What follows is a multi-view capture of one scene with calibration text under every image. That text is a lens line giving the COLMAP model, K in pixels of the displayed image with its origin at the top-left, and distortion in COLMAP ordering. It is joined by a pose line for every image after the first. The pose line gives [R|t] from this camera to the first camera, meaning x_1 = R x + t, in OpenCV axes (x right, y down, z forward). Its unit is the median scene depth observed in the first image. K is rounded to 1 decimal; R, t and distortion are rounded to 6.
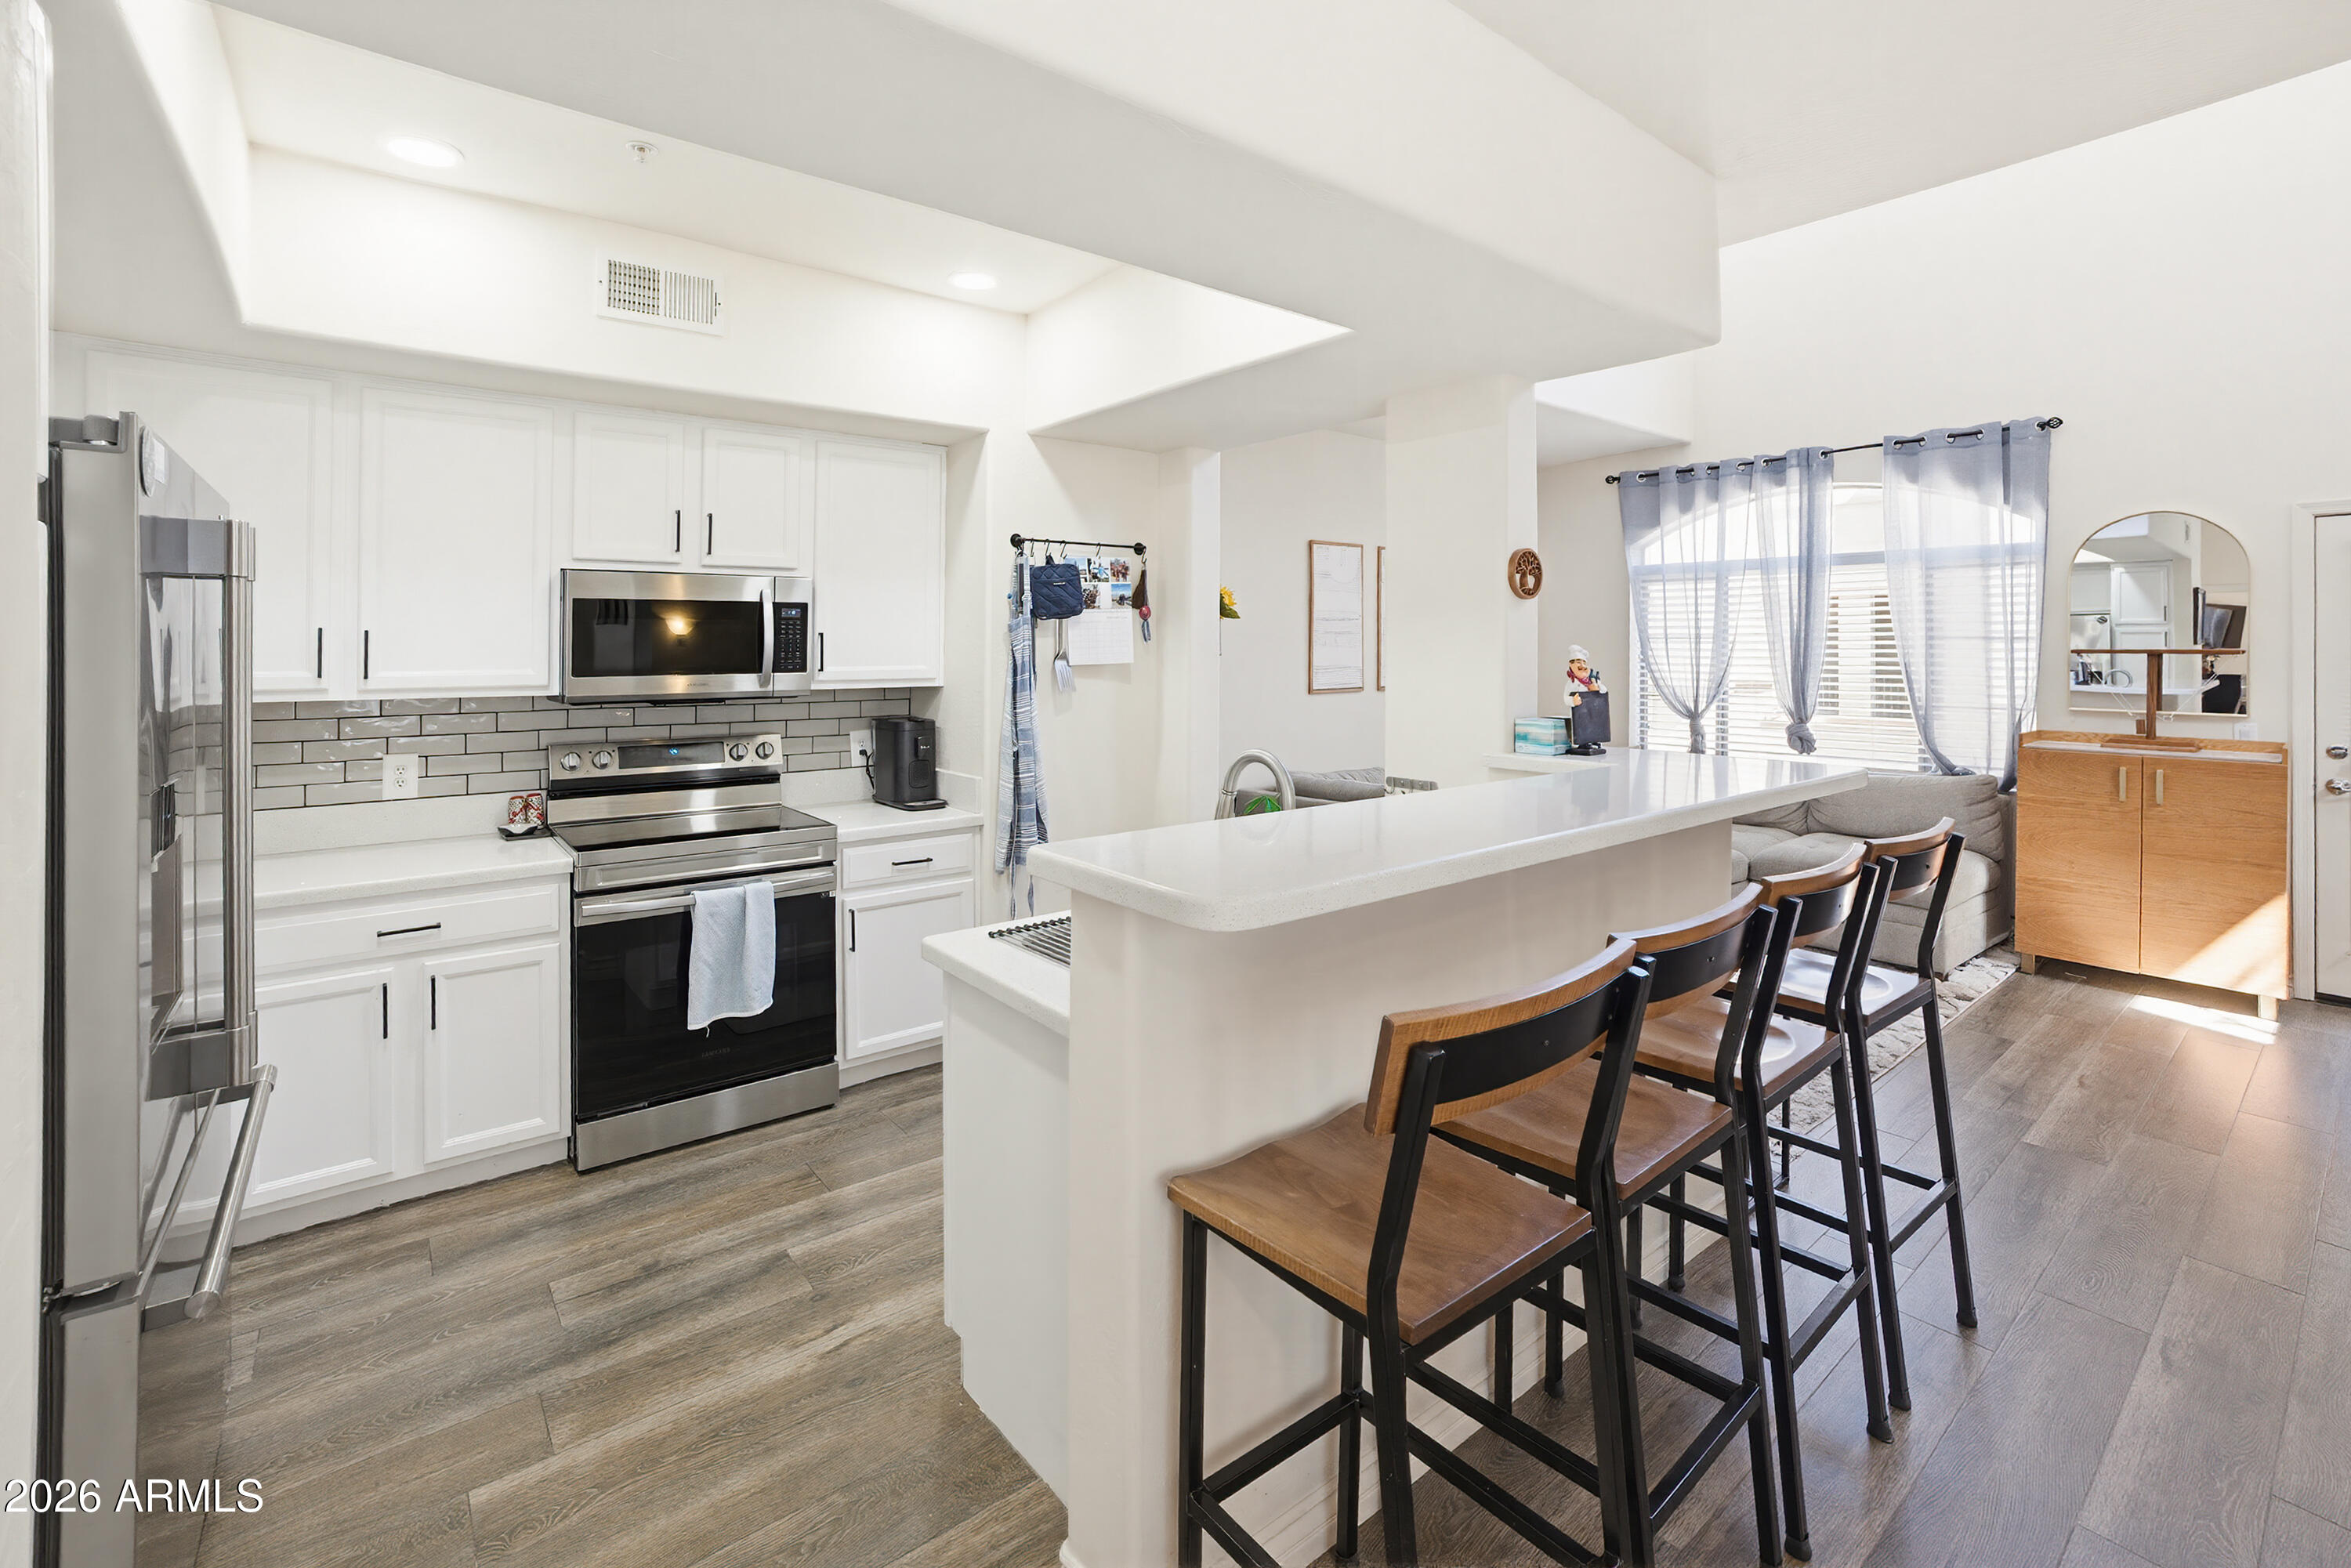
lens RADIAL K [[1030.2, 0, 1170.8], [0, 1030.2, 632.3], [0, 0, 1]] dist [-0.024813, 0.000358]
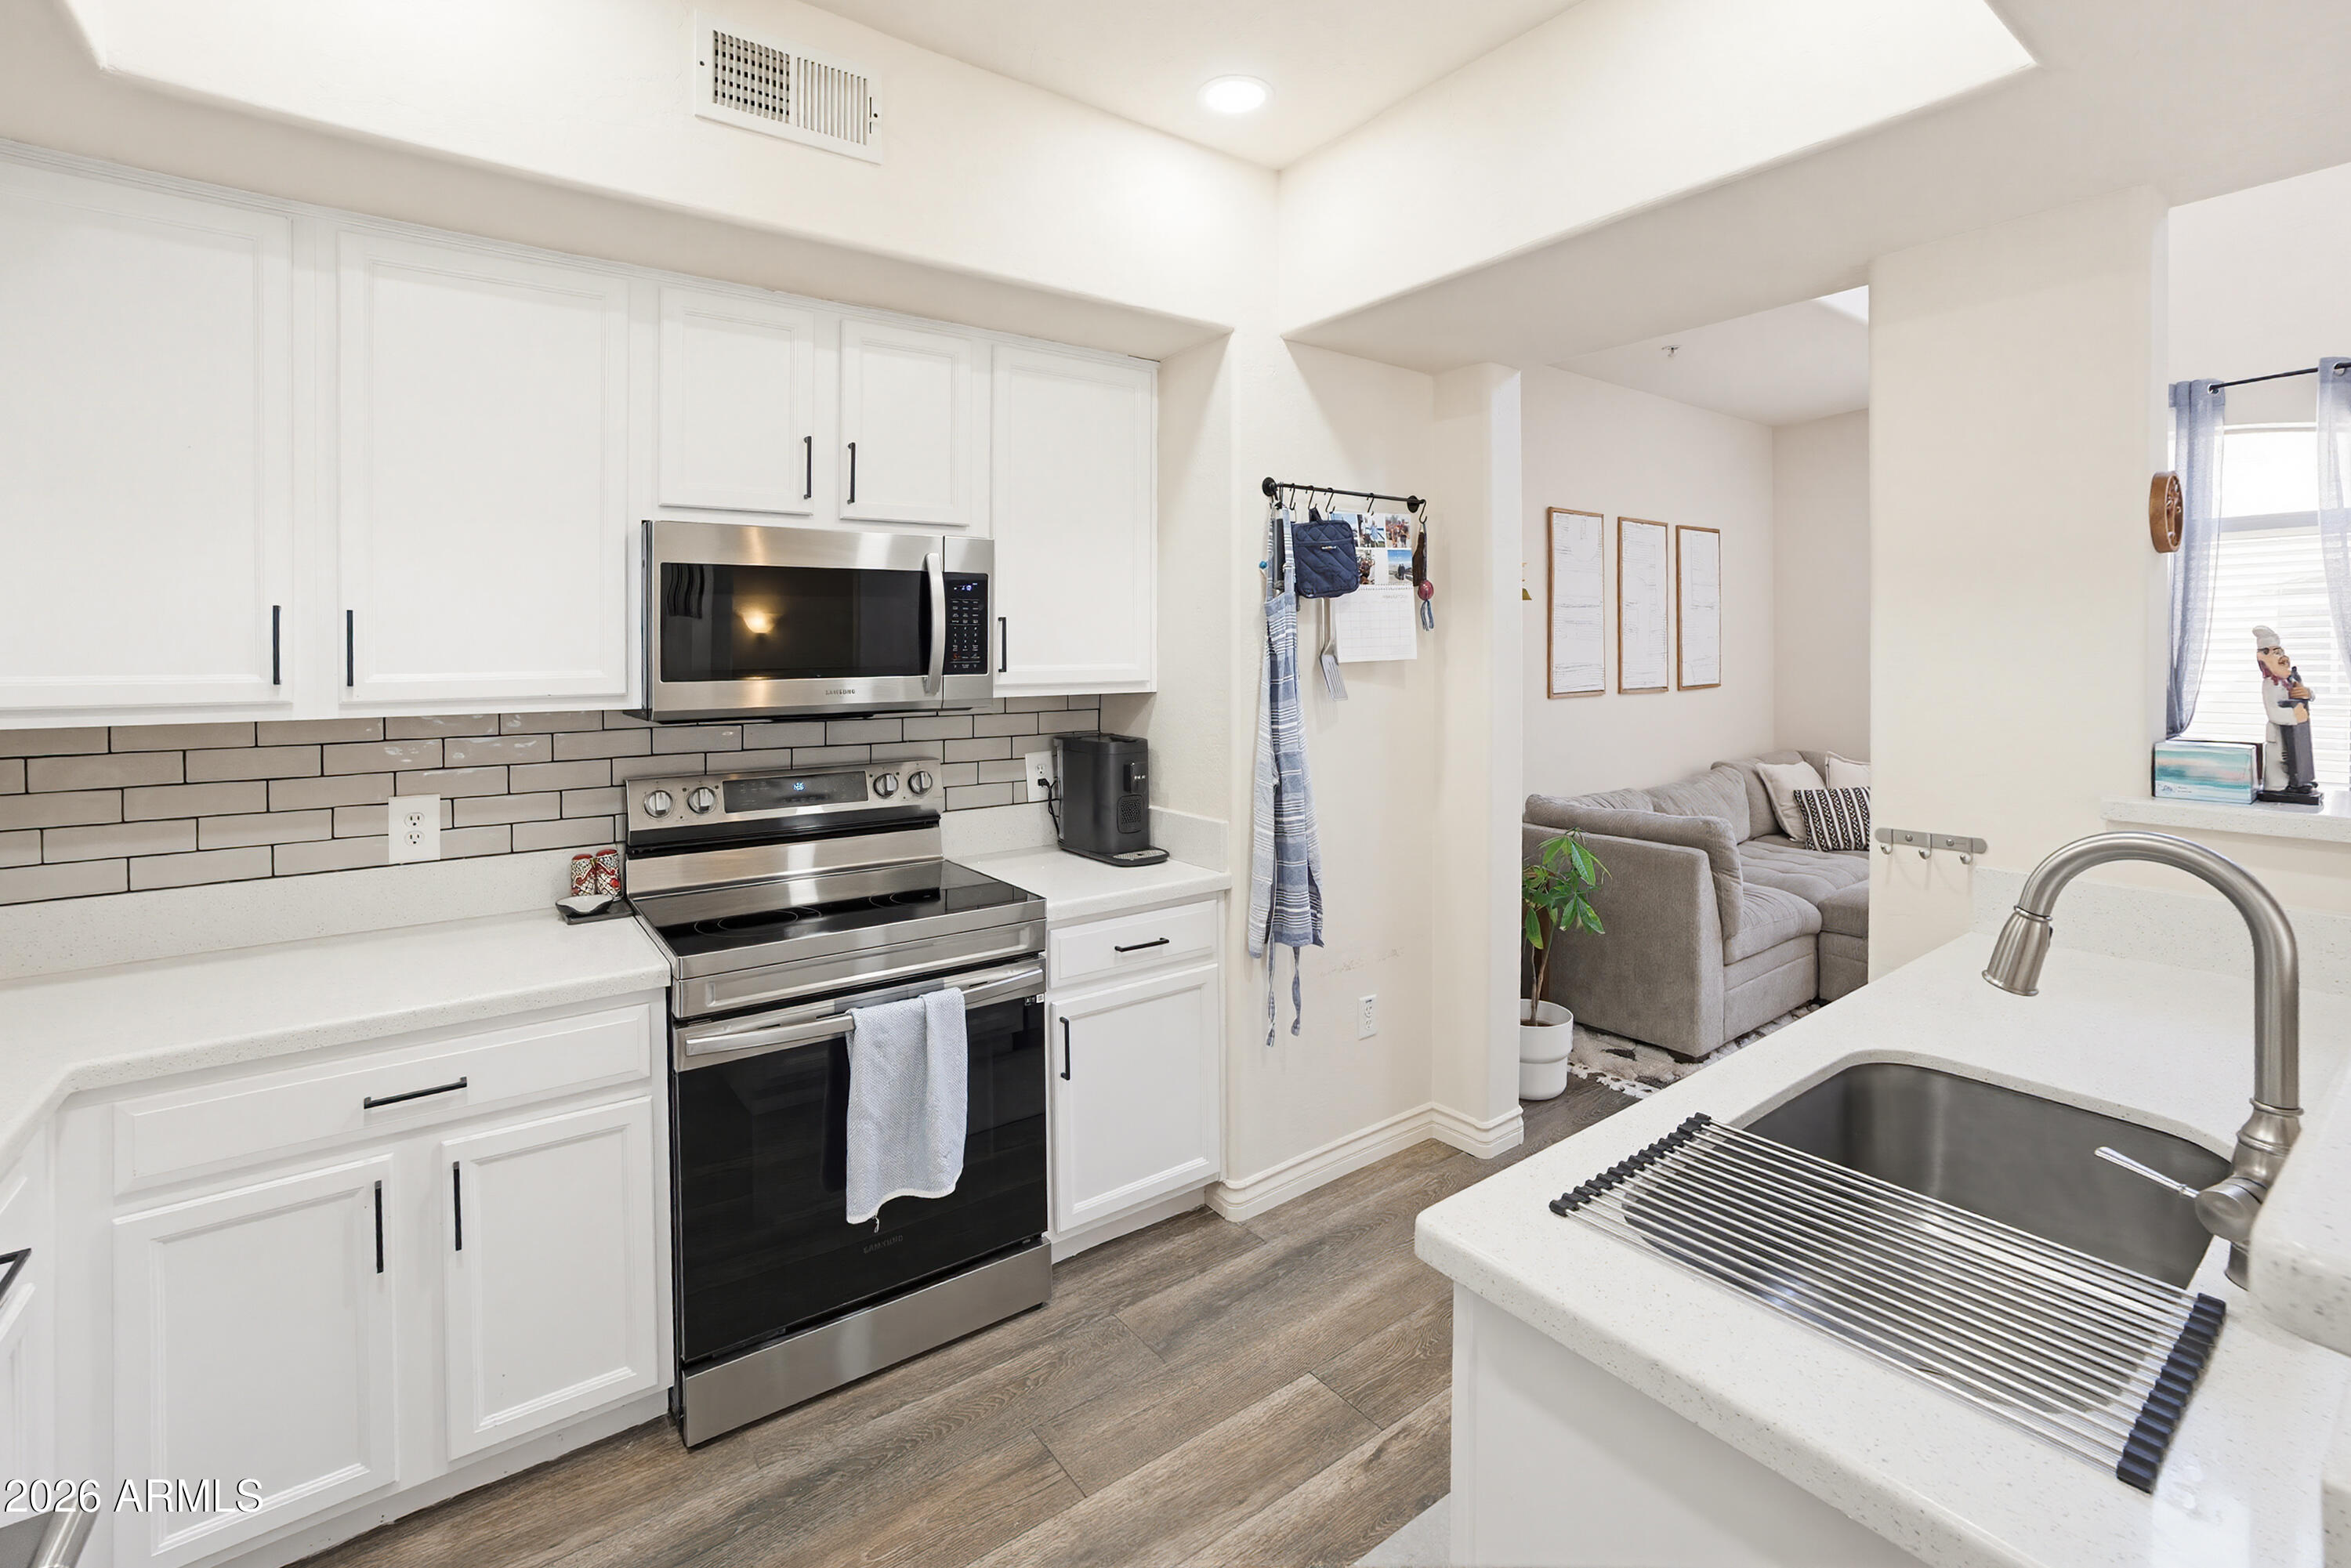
lens RADIAL K [[1025.5, 0, 1182.8], [0, 1025.5, 651.9], [0, 0, 1]] dist [-0.028666, 0.000313]
pose [[0.999418, -0.003786, -0.033913, -0.192257], [0.004395, 0.999830, 0.017910, 0.011995], [0.033840, -0.018049, 0.999264, 0.299946]]
